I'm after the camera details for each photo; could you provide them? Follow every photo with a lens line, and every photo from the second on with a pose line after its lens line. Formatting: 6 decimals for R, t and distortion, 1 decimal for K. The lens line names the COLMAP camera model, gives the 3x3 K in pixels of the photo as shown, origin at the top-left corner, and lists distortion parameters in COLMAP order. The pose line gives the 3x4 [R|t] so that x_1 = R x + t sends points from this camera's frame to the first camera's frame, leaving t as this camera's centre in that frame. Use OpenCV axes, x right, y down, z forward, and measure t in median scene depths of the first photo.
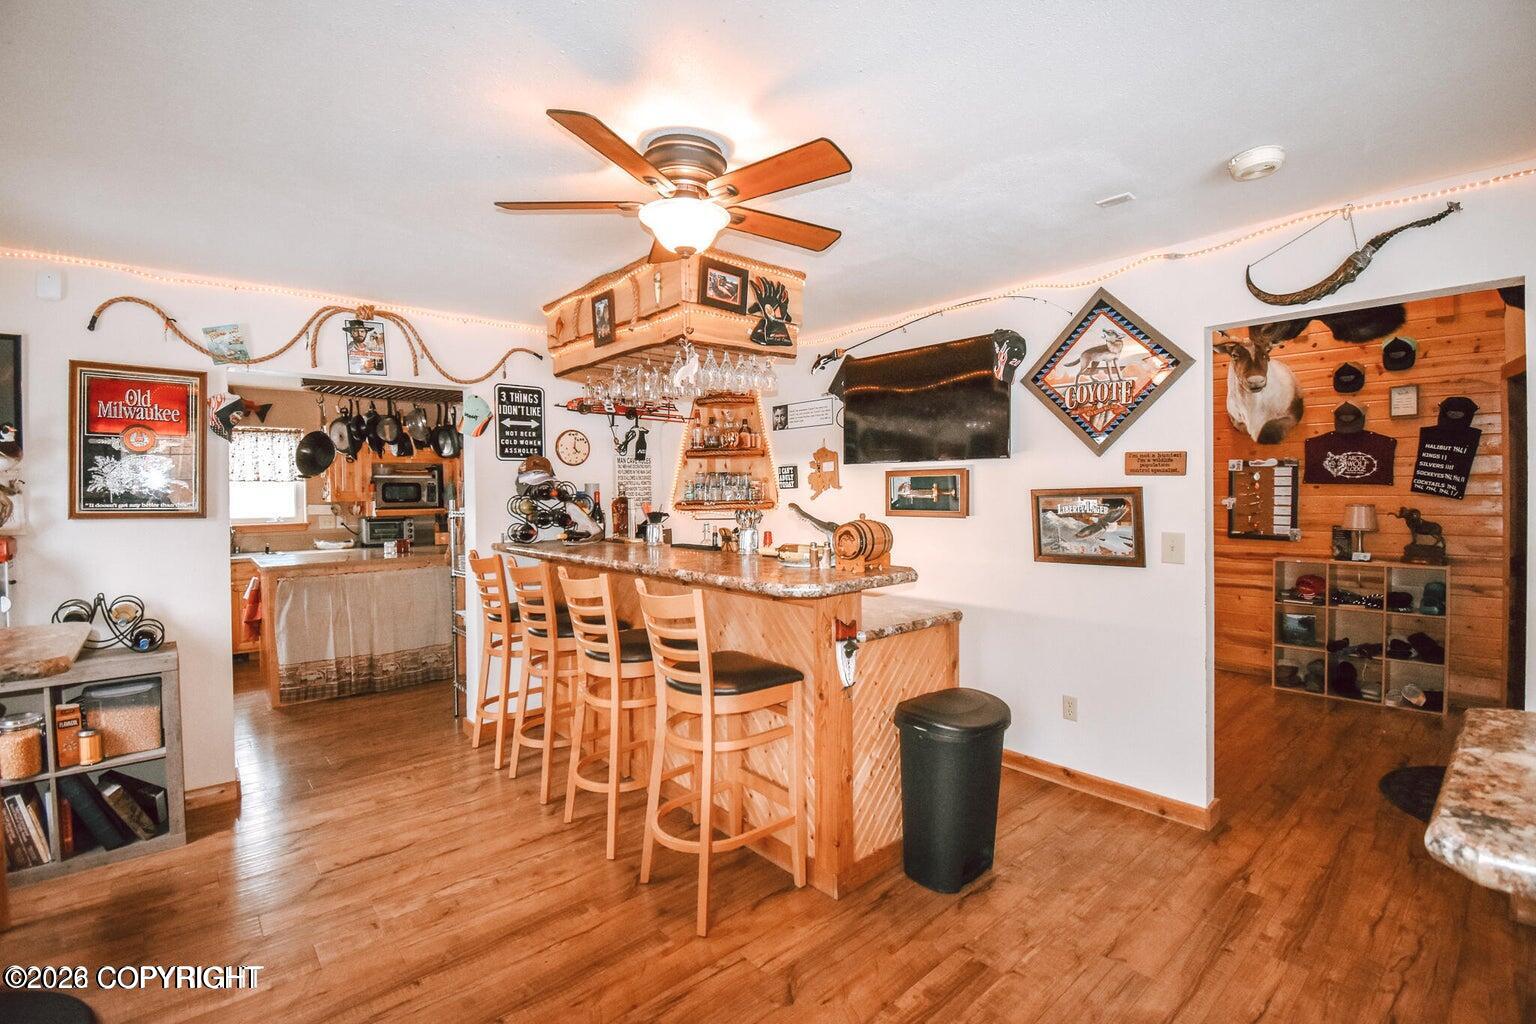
lens RADIAL K [[689.3, 0, 773.2], [0, 689.3, 501.3], [0, 0, 1]] dist [0.000553, -0.000540]
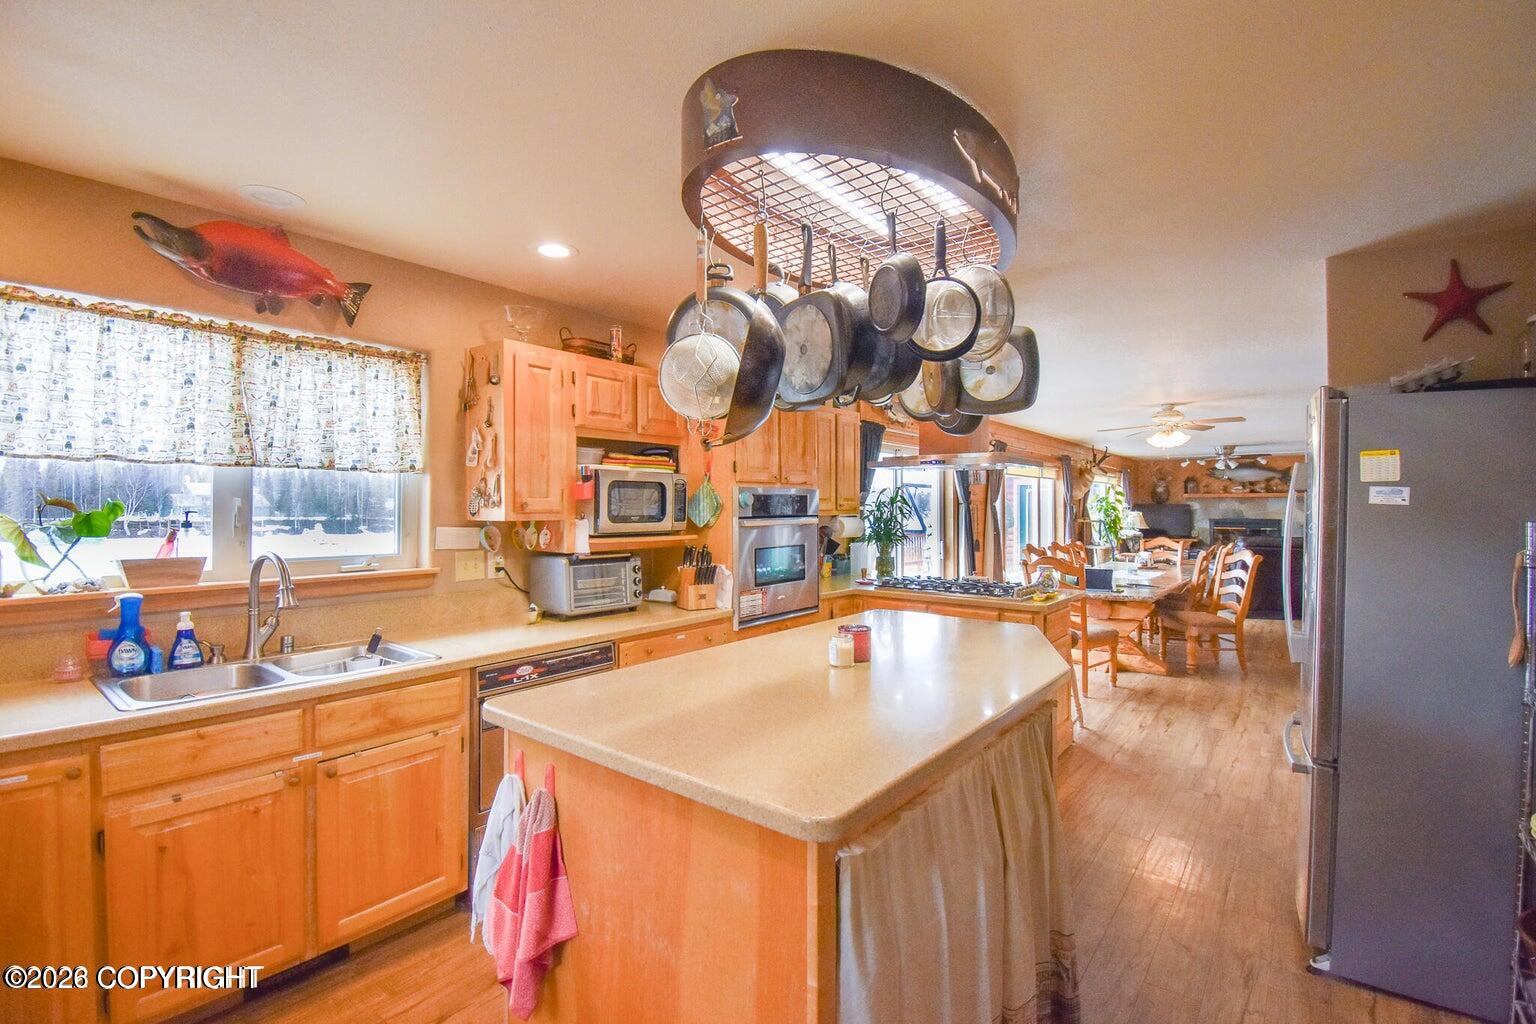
lens RADIAL K [[689.3, 0, 766.0], [0, 689.3, 502.4], [0, 0, 1]] dist [0.000553, -0.000540]
pose [[0.987682, 0.011658, 0.156041, -0.529102], [-0.007537, 0.999608, -0.026977, -0.000263], [-0.156294, 0.025468, 0.987382, 0.530443]]
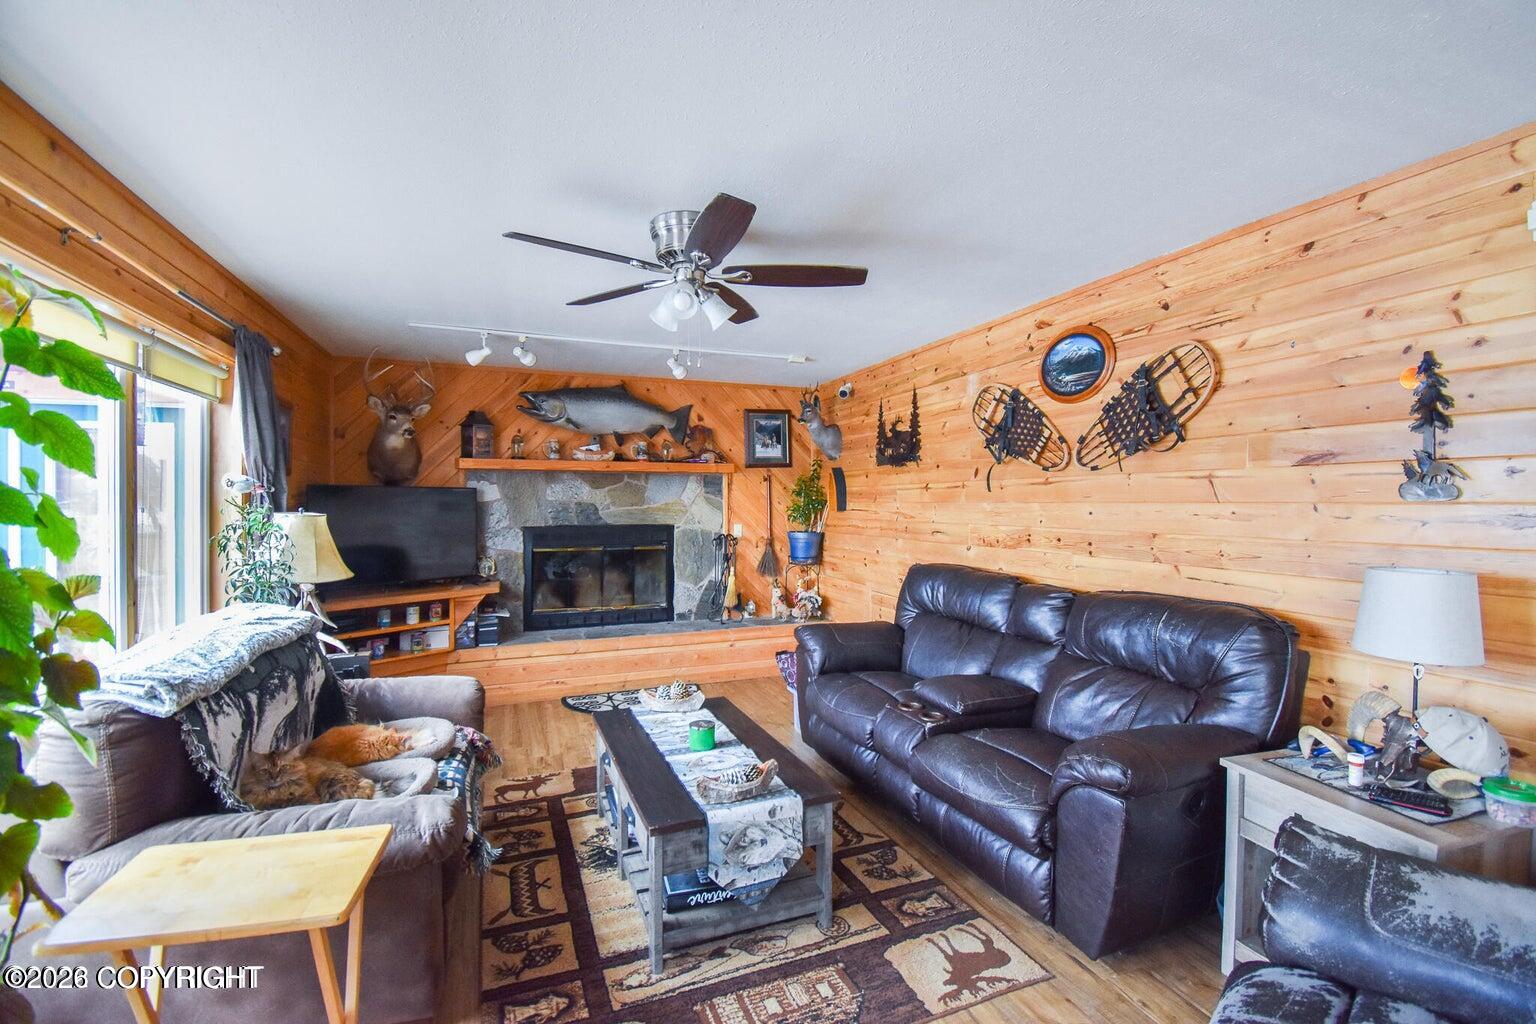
lens RADIAL K [[689.3, 0, 775.0], [0, 689.3, 505.9], [0, 0, 1]] dist [0.000553, -0.000540]
pose [[0.369377, 0.005521, 0.929263, 0.480540], [0.009615, 0.999906, -0.009763, -0.030420], [-0.929230, 0.012541, 0.369289, 1.803417]]
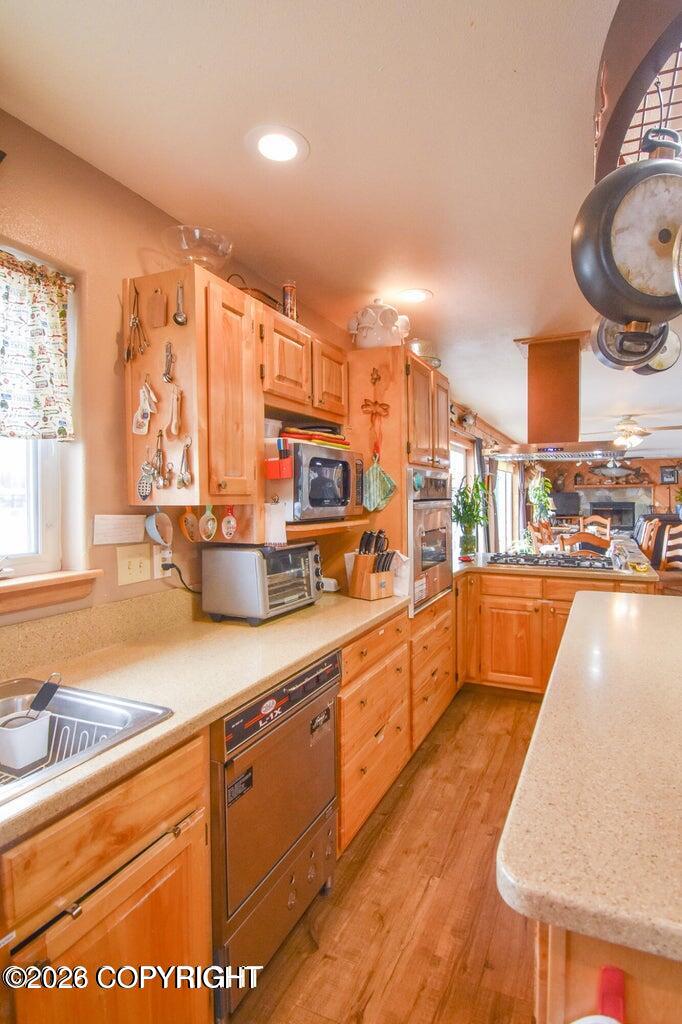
lens RADIAL K [[517.5, 0, 379.3], [0, 517.5, 508.3], [0, 0, 1]] dist [-0.001879, -0.003282]
pose [[0.909331, -0.003128, 0.416062, -0.644162], [0.002717, 0.999995, 0.001579, 0.002038], [-0.416065, -0.000305, 0.909335, 0.715360]]
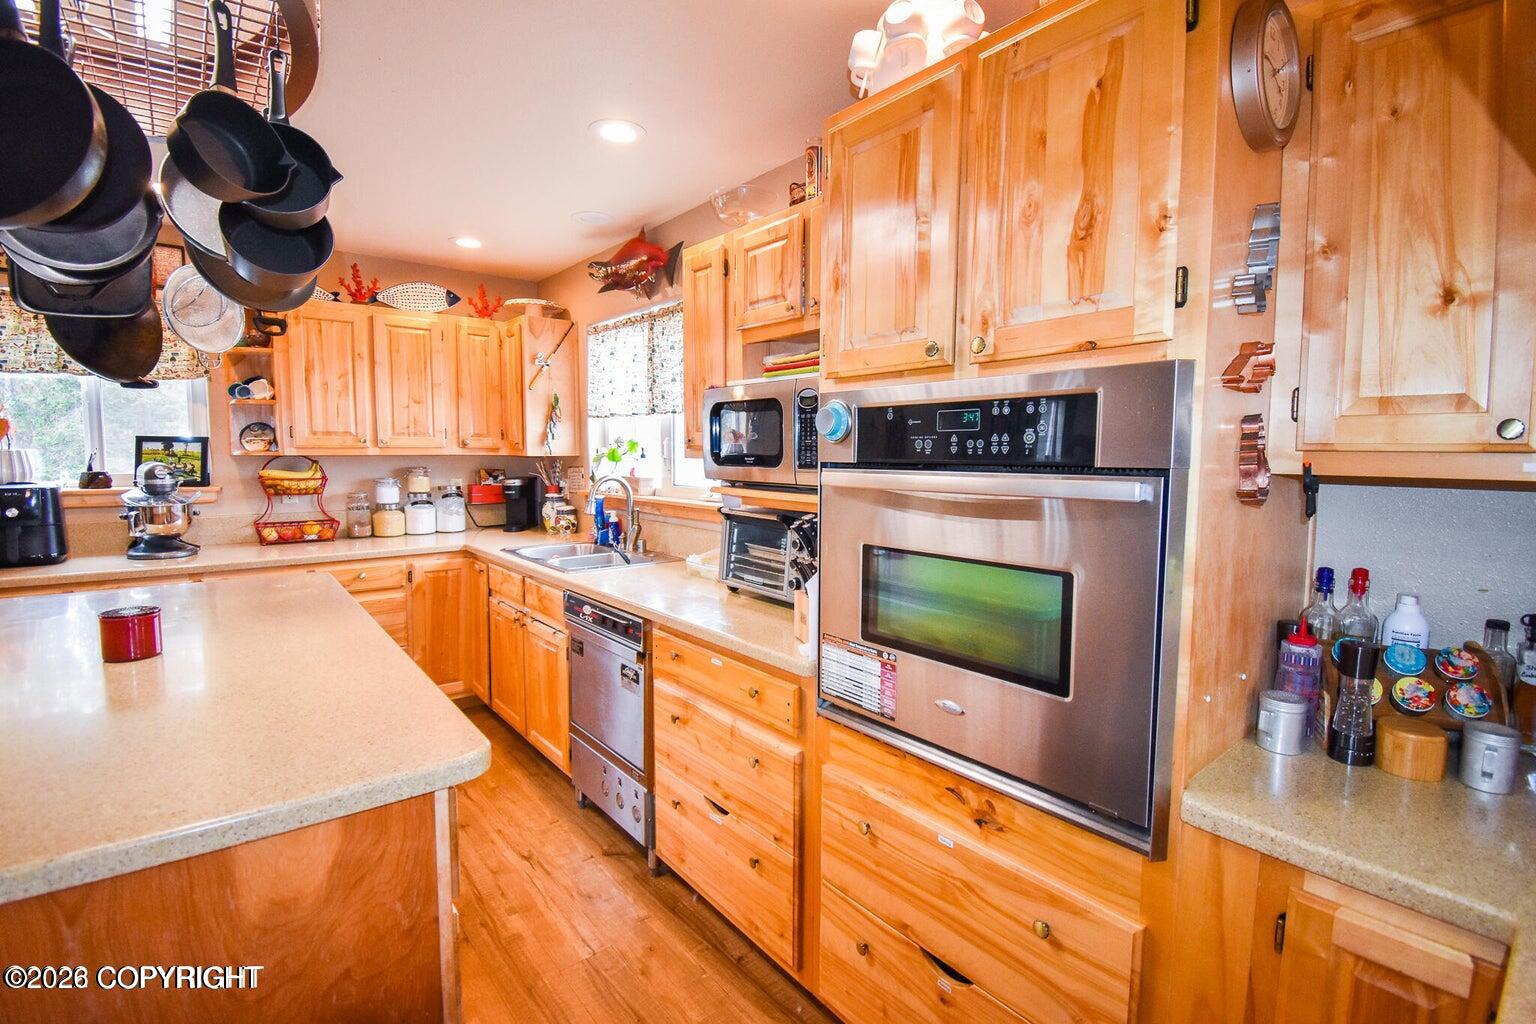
lens RADIAL K [[689.3, 0, 769.9], [0, 689.3, 502.6], [0, 0, 1]] dist [0.000553, -0.000540]
pose [[-0.044895, 0.091290, -0.994812, -0.246269], [-0.015453, 0.995633, 0.092063, -0.010530], [0.998872, 0.019506, -0.043289, 1.033795]]
